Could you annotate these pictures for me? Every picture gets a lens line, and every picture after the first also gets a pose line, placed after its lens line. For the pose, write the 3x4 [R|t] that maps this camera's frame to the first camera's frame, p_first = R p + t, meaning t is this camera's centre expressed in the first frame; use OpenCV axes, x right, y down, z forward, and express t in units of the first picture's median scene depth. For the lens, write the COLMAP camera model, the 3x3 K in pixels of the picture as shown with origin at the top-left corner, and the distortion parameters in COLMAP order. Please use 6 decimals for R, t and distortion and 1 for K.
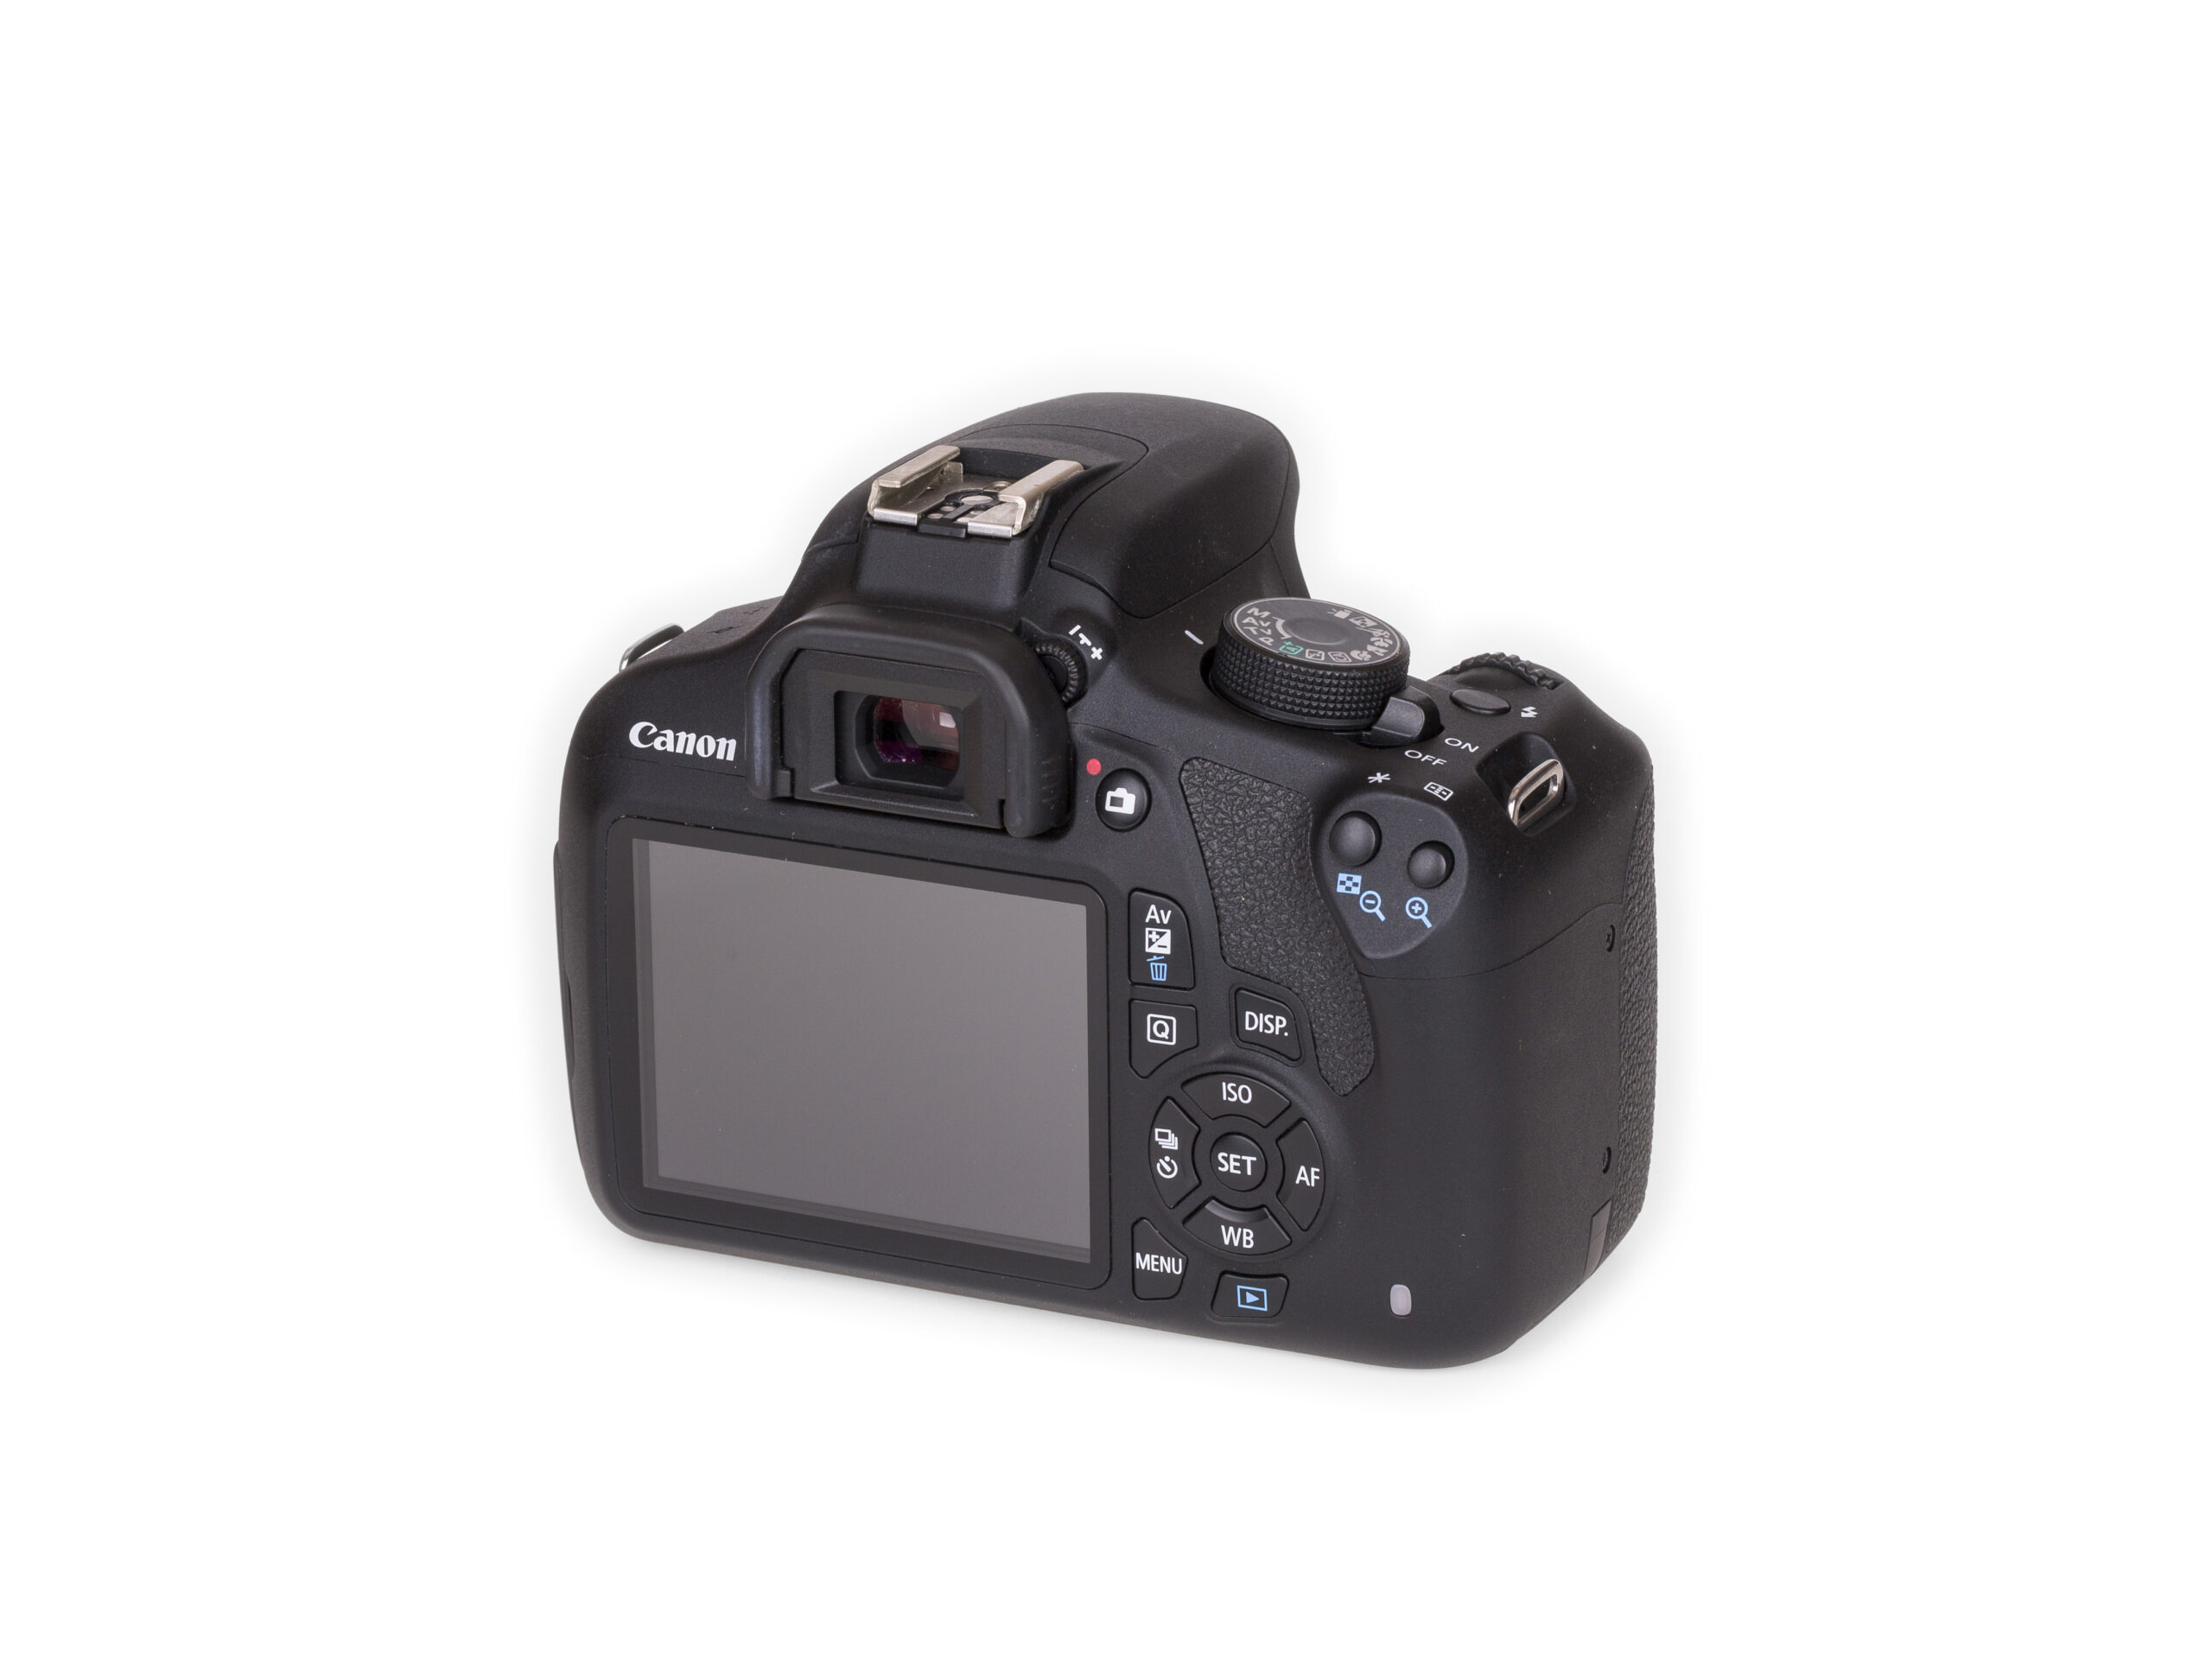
lens RADIAL K [[7470.4, 0, 1106.0], [0, 7470.4, 829.5], [0, 0, 1]] dist [-0.063885, -0.153754]
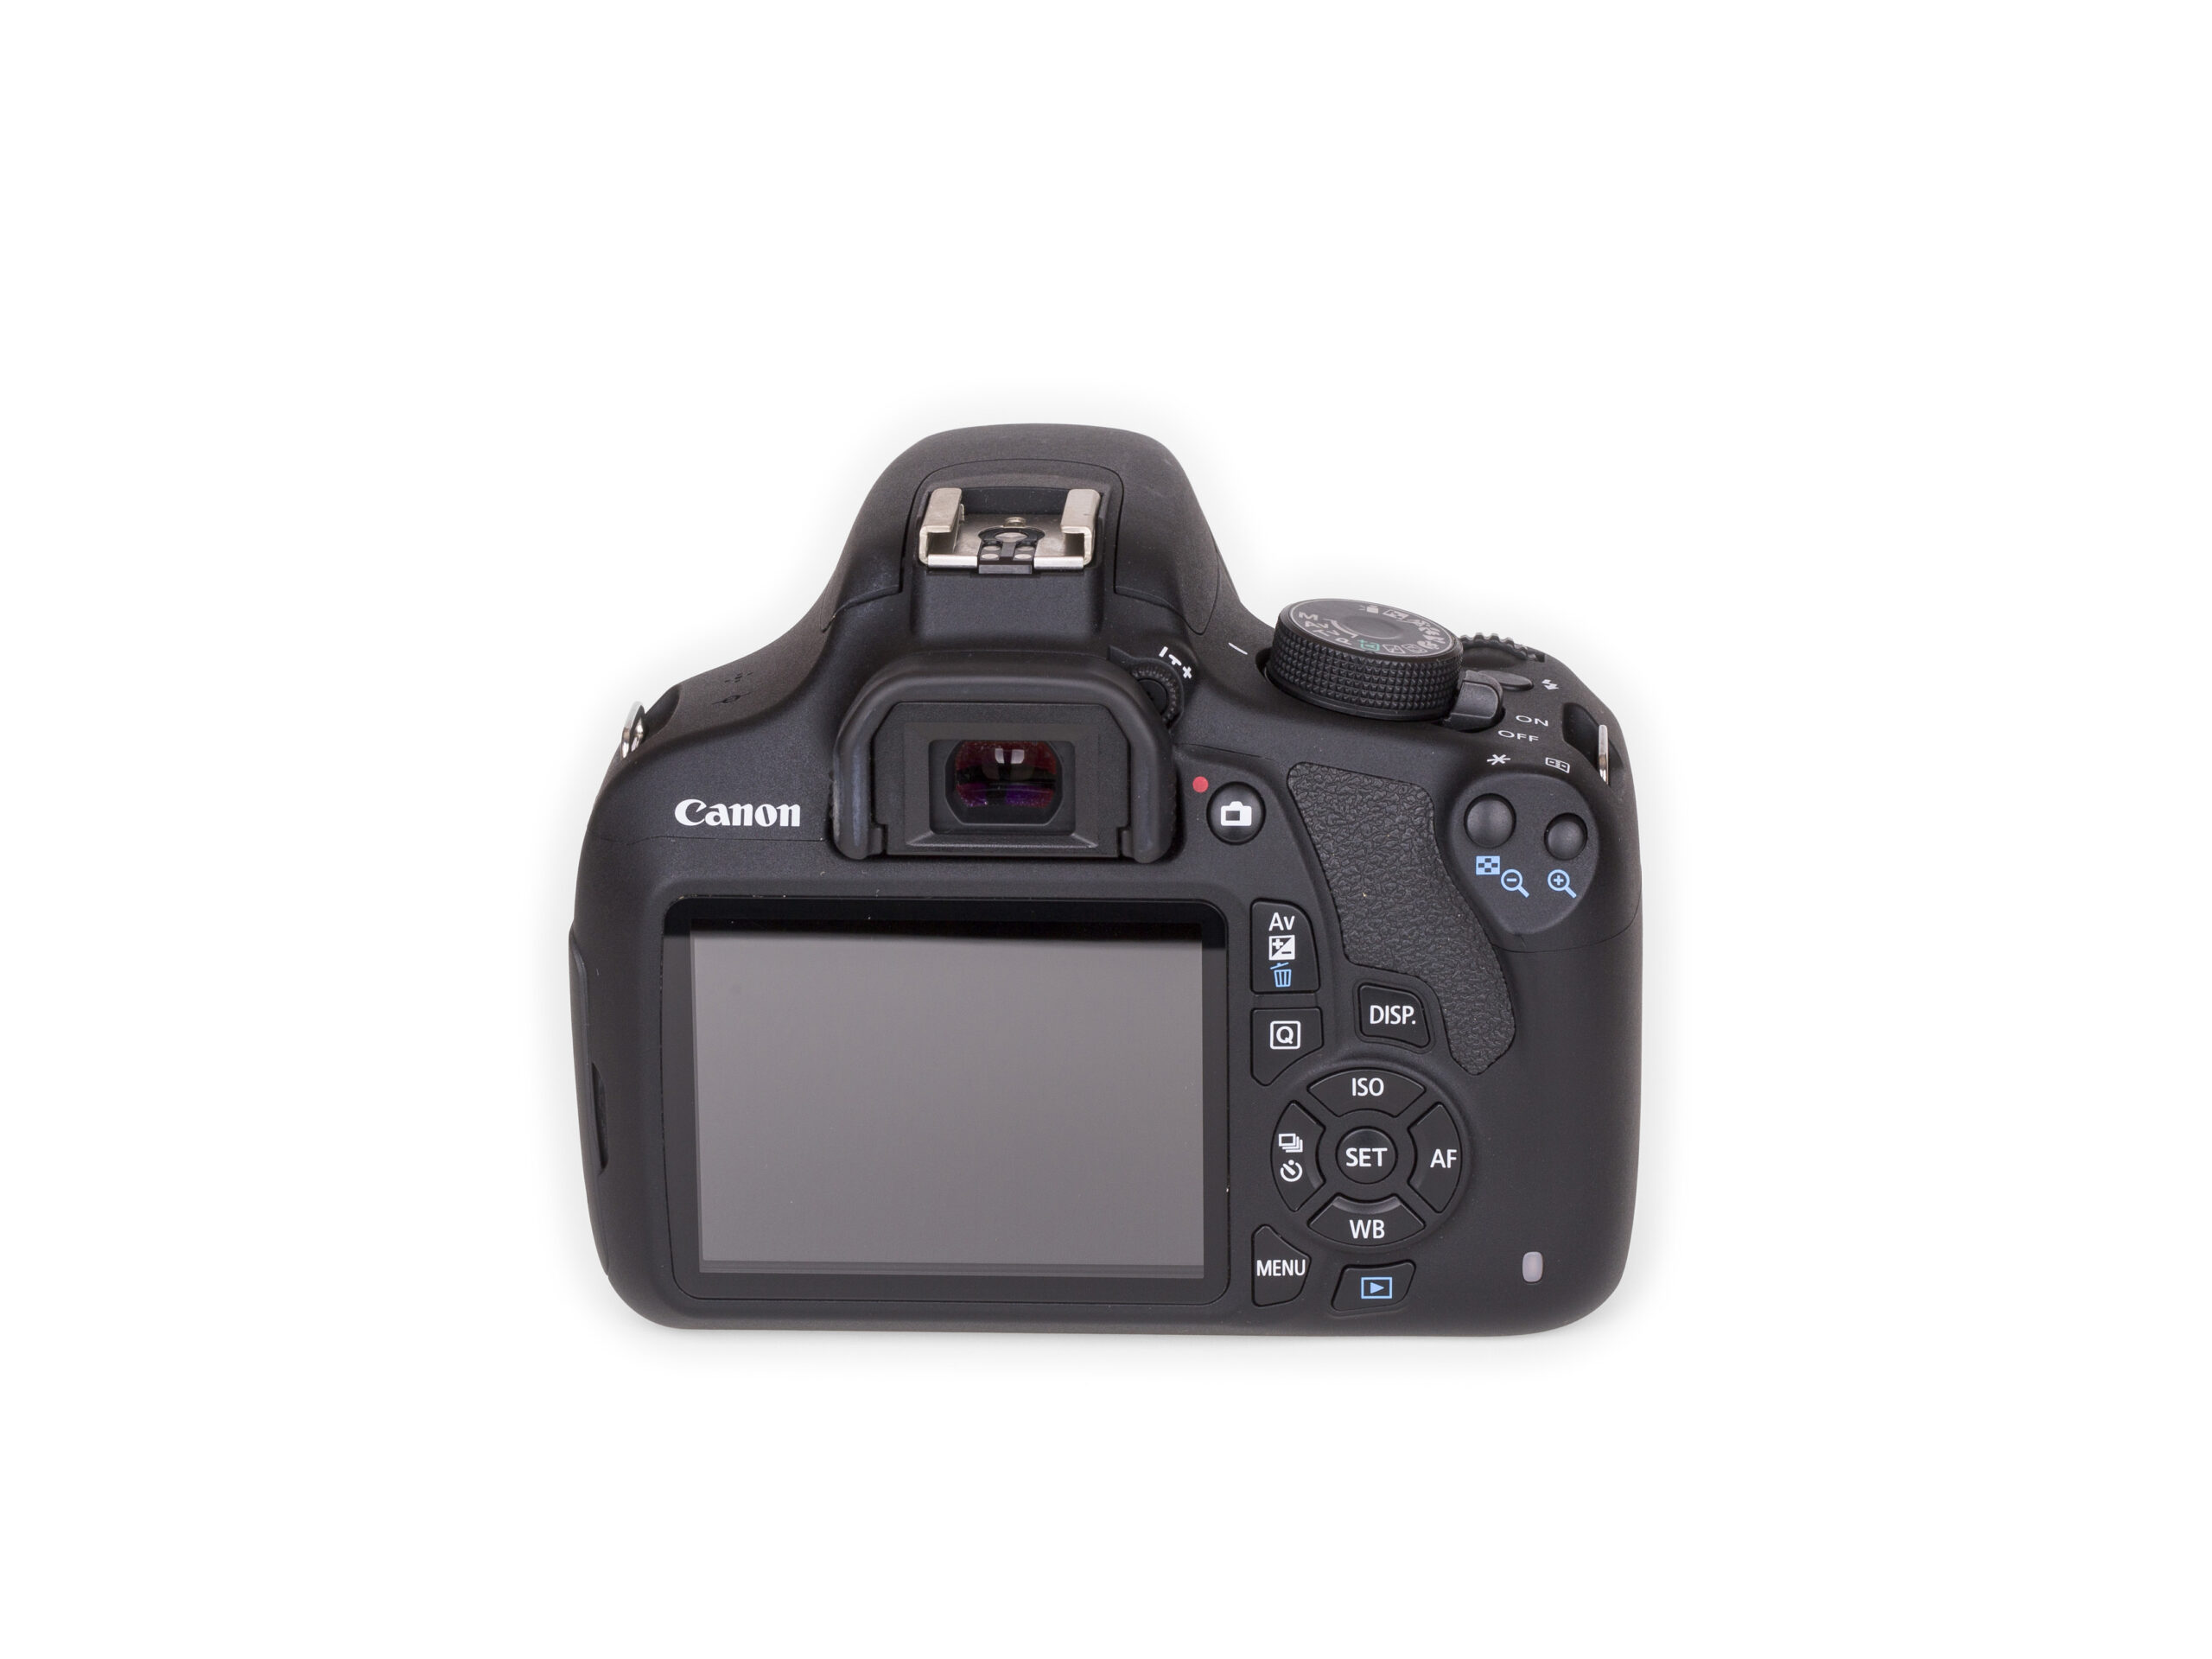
lens RADIAL K [[7470.4, 0, 1106.0], [0, 7470.4, 829.5], [0, 0, 1]] dist [-0.063885, -0.153754]
pose [[0.924380, -0.119886, 0.362146, -0.378182], [0.122991, 0.992301, 0.014560, -0.018554], [-0.361103, 0.031082, 0.932008, 0.065969]]
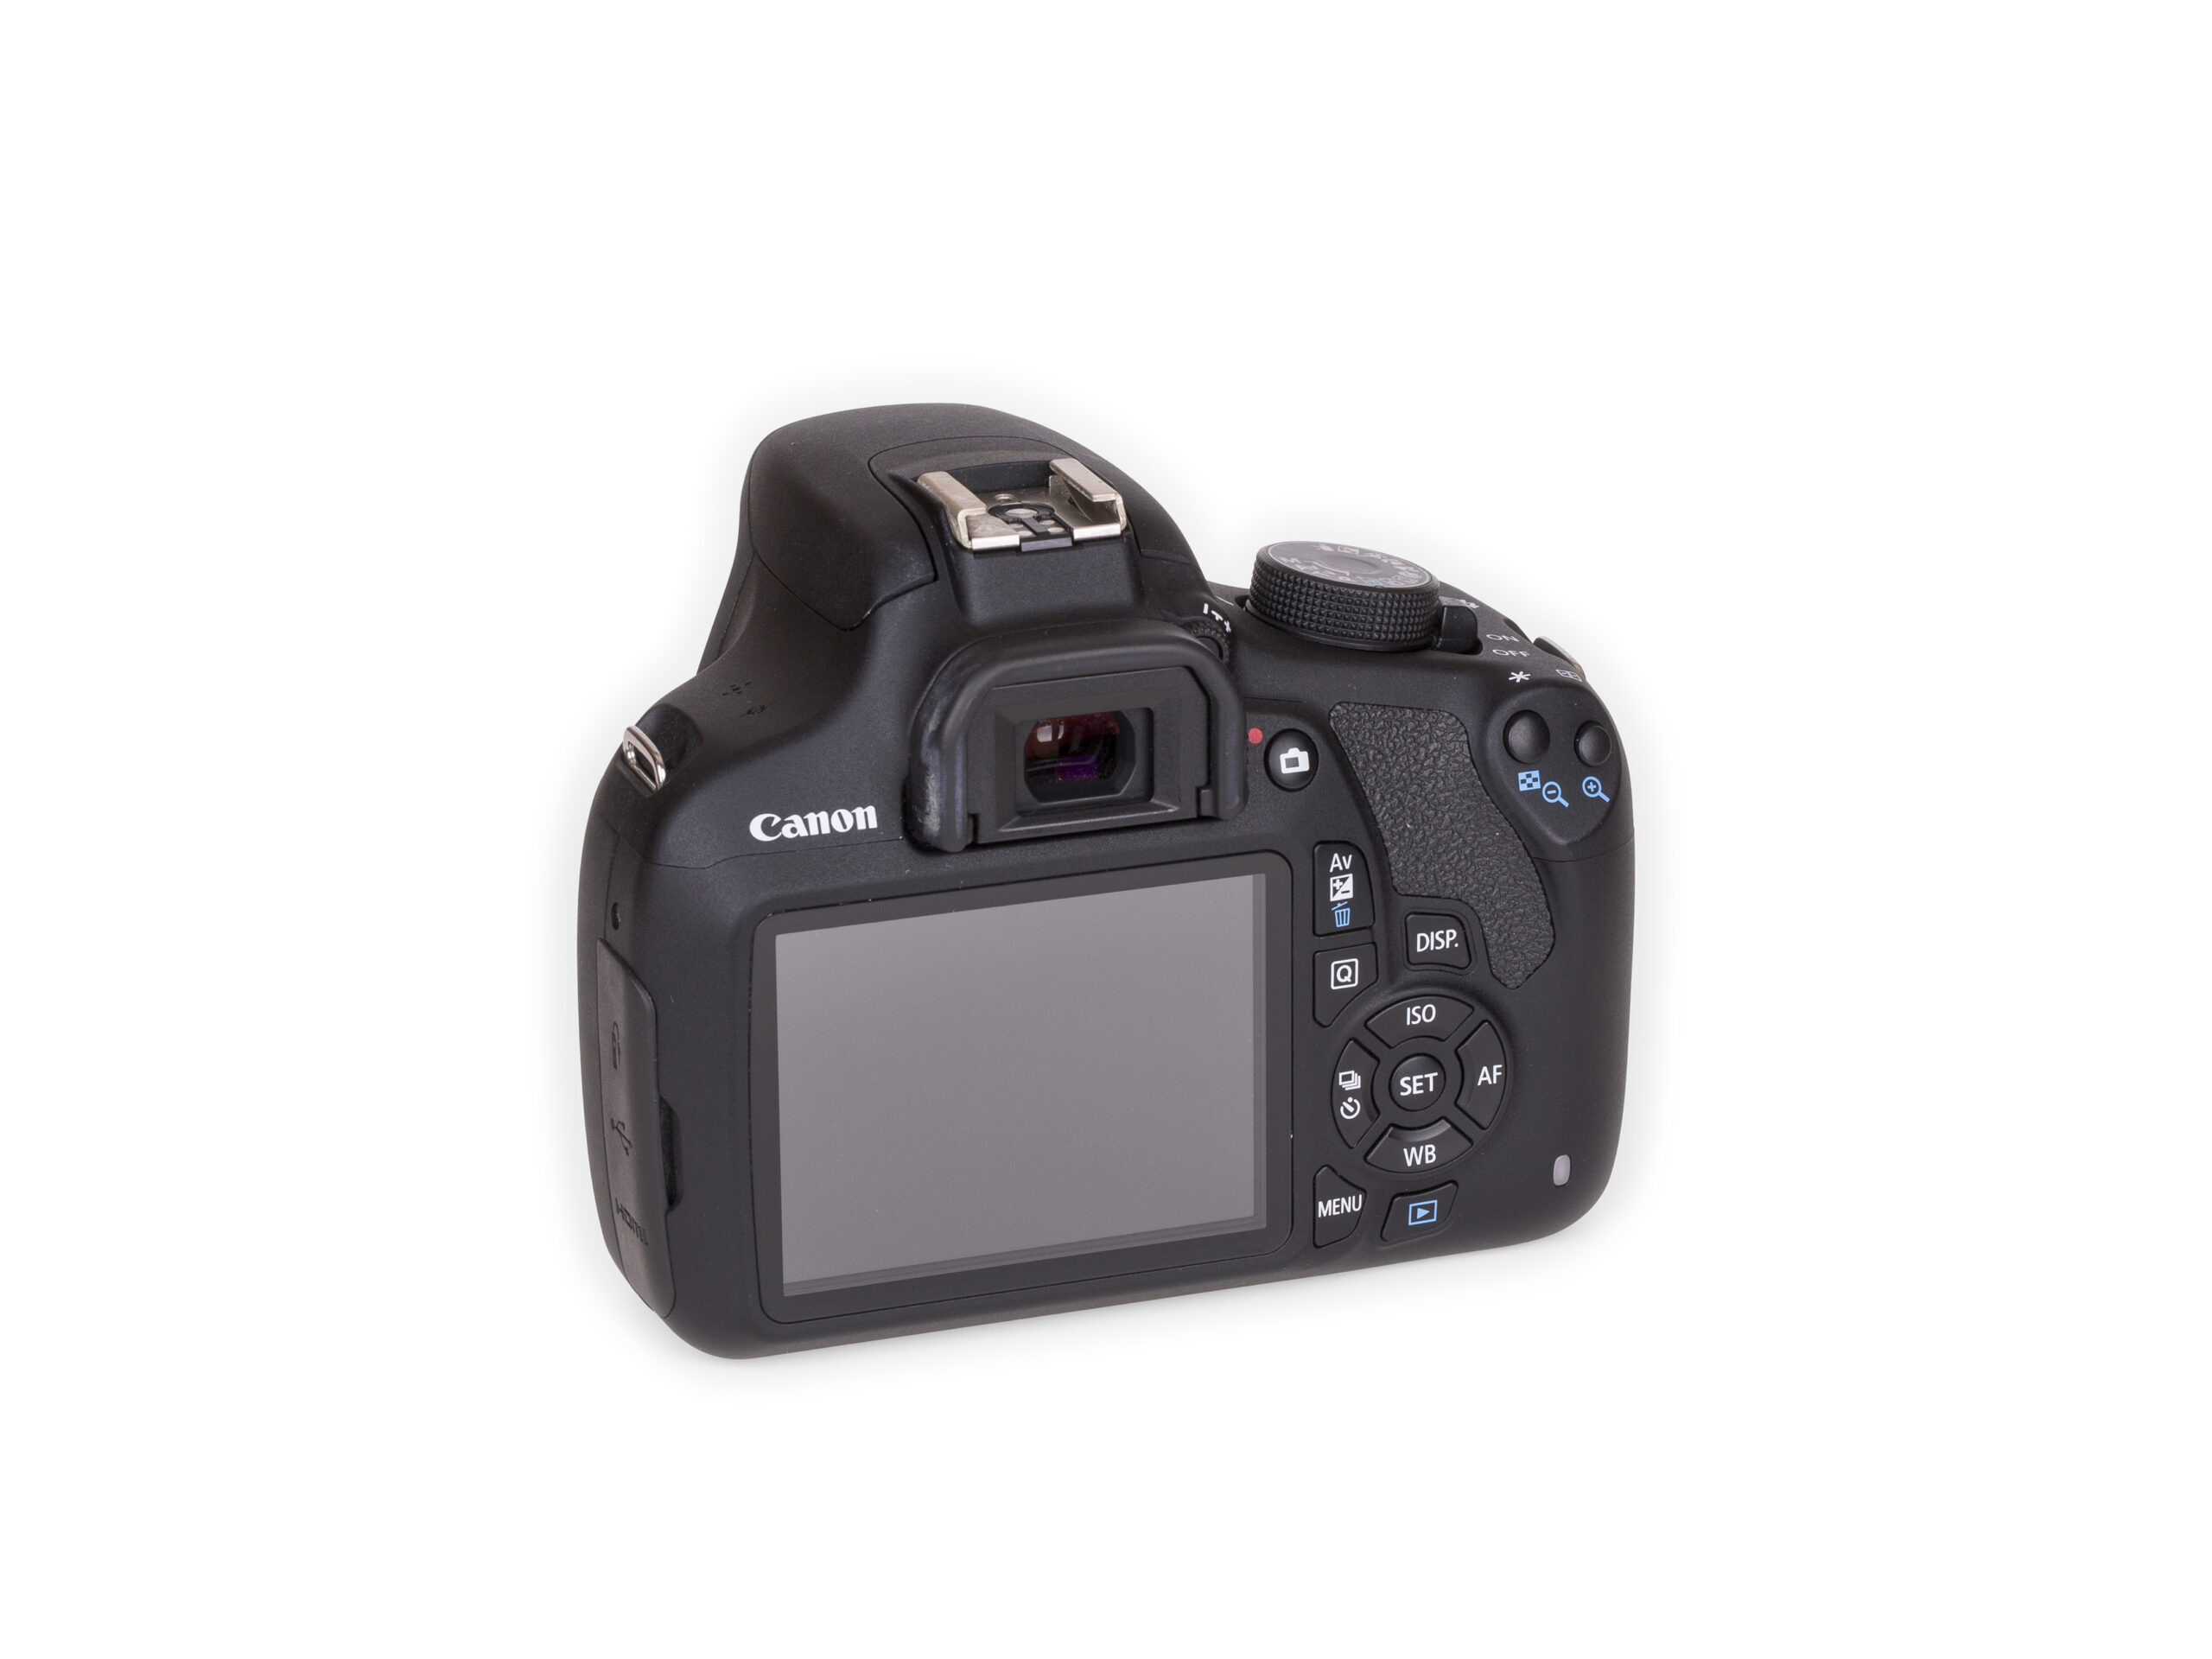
lens RADIAL K [[7470.4, 0, 1106.0], [0, 7470.4, 829.5], [0, 0, 1]] dist [-0.063885, -0.153754]
pose [[0.704277, -0.224893, 0.673362, -0.697638], [0.230578, 0.969538, 0.082647, -0.084093], [-0.671437, 0.097056, 0.734679, 0.272113]]
